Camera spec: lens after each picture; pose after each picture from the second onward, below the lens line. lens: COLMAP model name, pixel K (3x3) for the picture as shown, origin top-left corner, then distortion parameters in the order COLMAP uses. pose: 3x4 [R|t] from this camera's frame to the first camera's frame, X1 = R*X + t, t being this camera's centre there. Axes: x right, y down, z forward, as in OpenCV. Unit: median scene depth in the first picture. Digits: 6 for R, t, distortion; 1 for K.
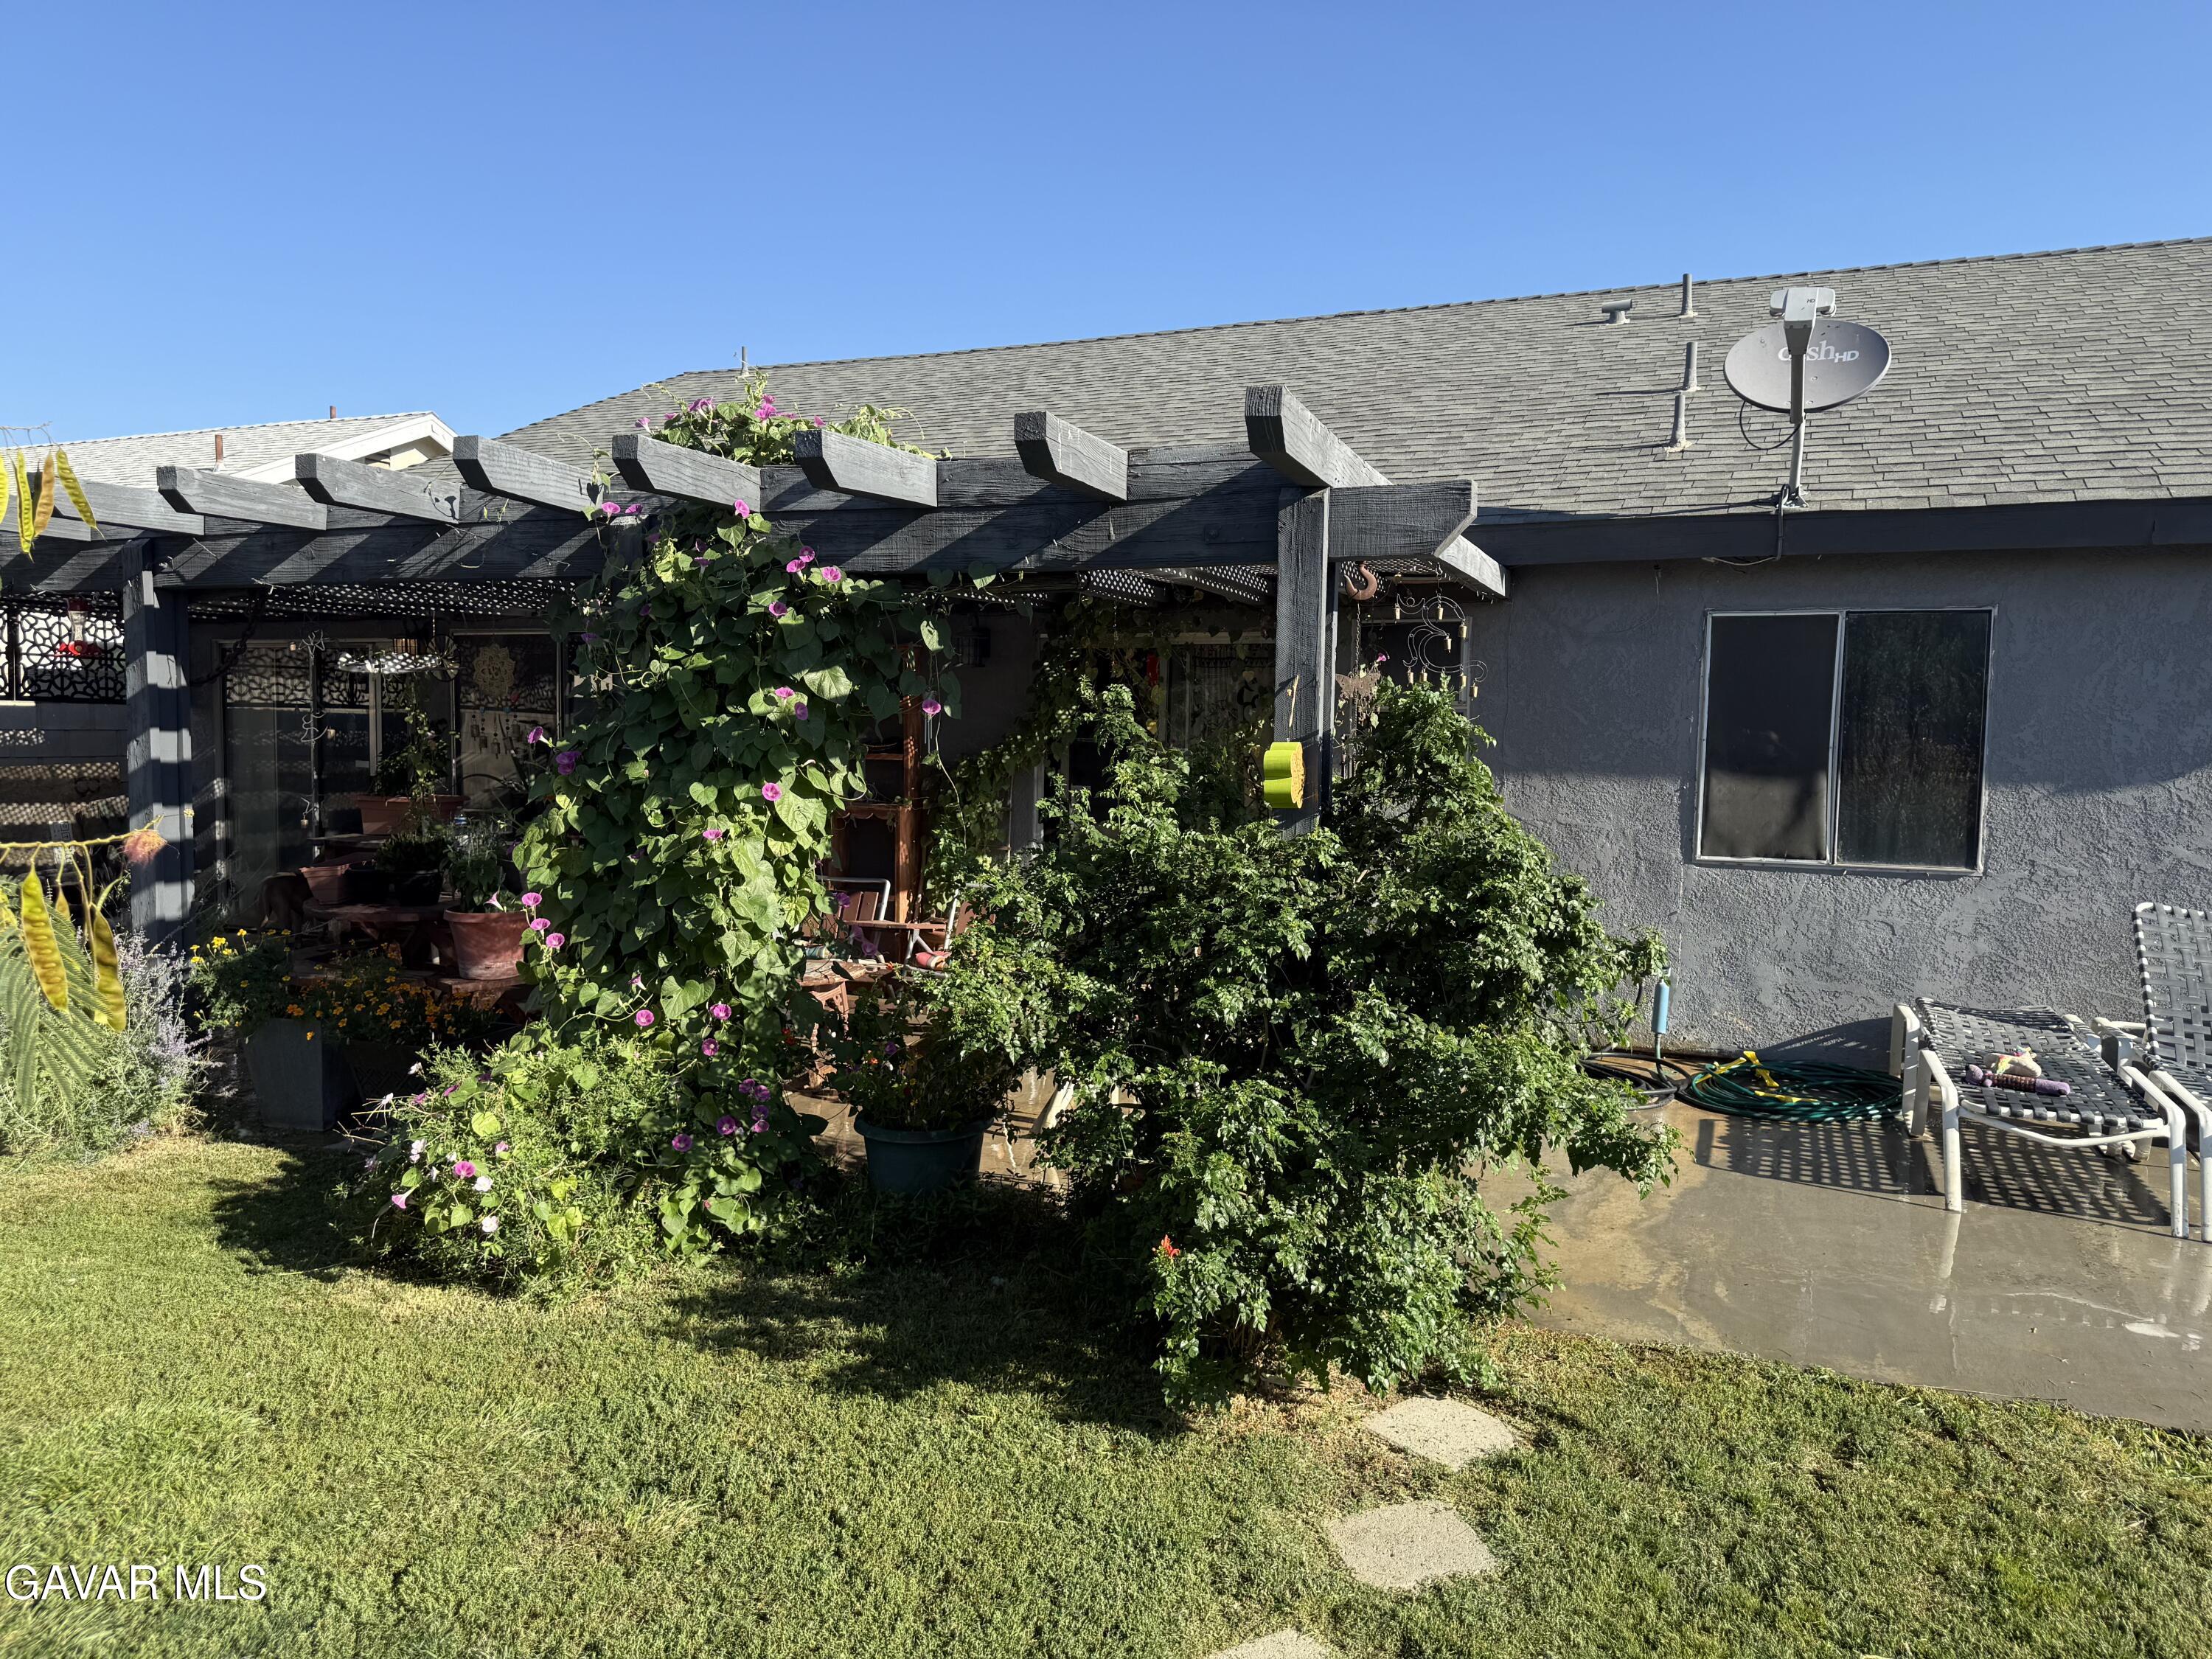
lens RADIAL K [[1554.2, 0, 1101.8], [0, 1554.2, 838.6], [0, 0, 1]] dist [0.121350, -0.188118]
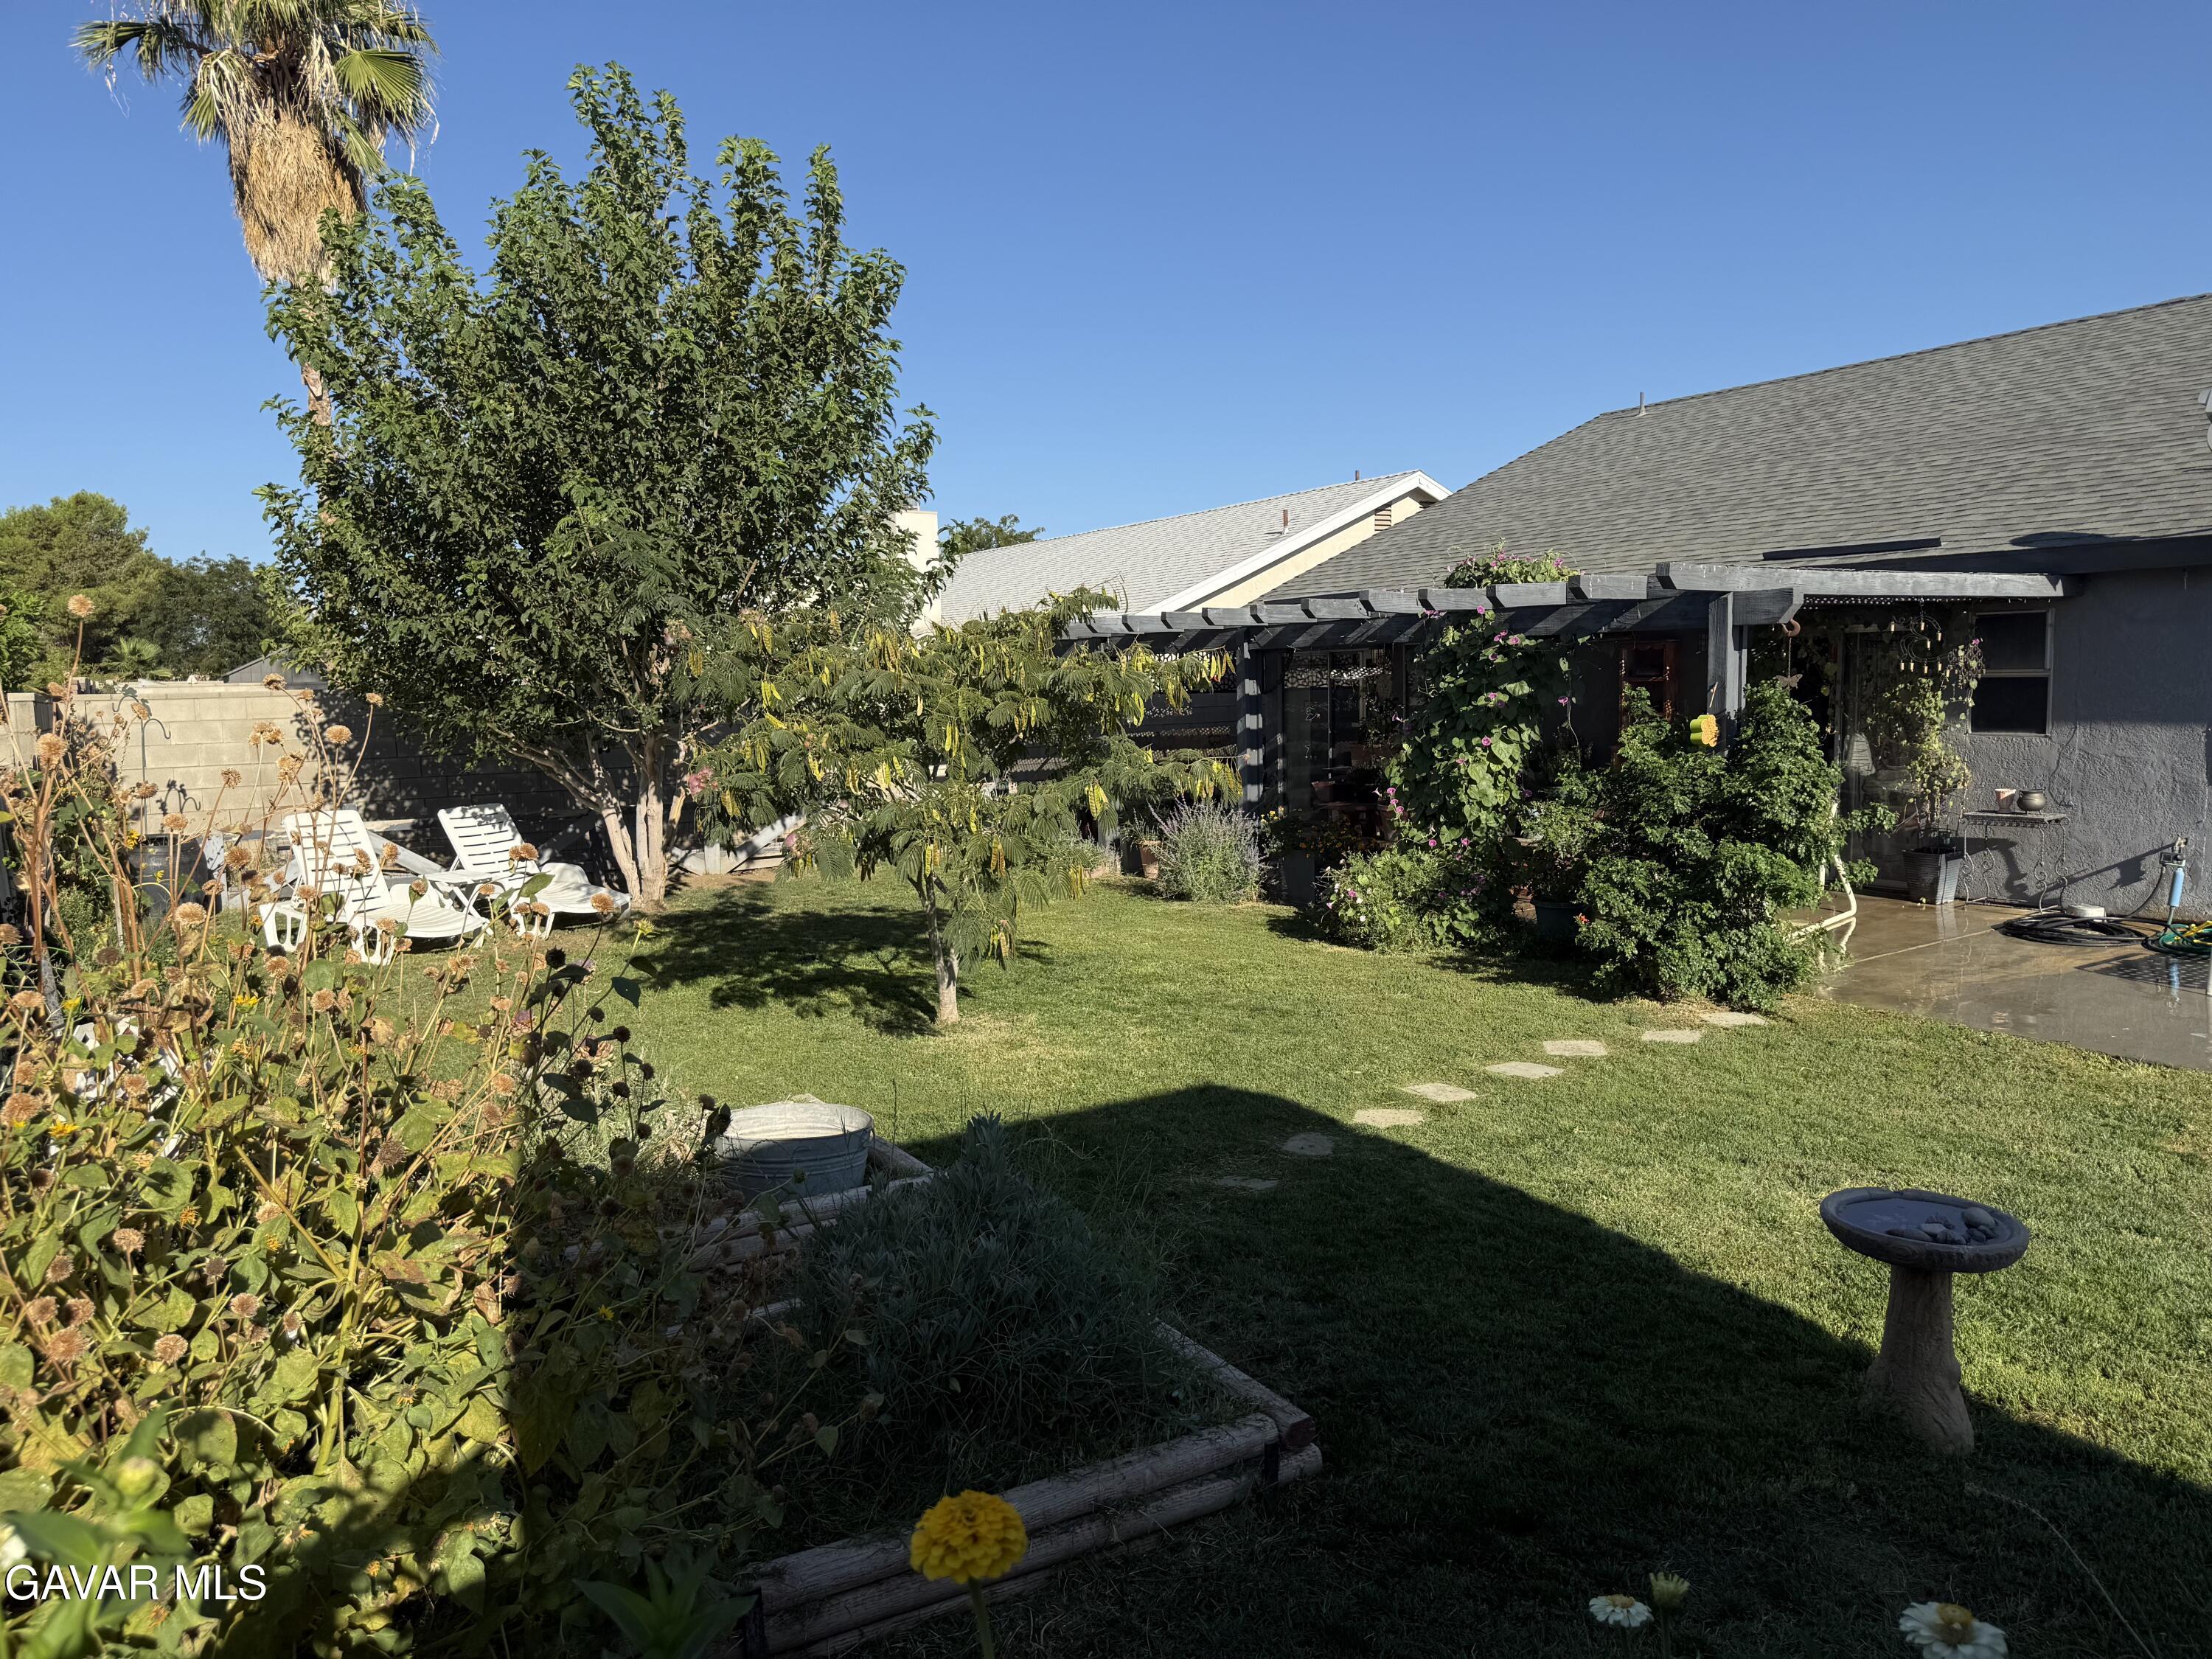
lens RADIAL K [[1554.2, 0, 1101.8], [0, 1554.2, 838.6], [0, 0, 1]] dist [0.121350, -0.188118]
pose [[0.807593, 0.028200, -0.589066, 0.636013], [-0.006042, 0.999199, 0.039551, 0.022326], [0.589710, -0.028381, 0.807116, -1.070354]]
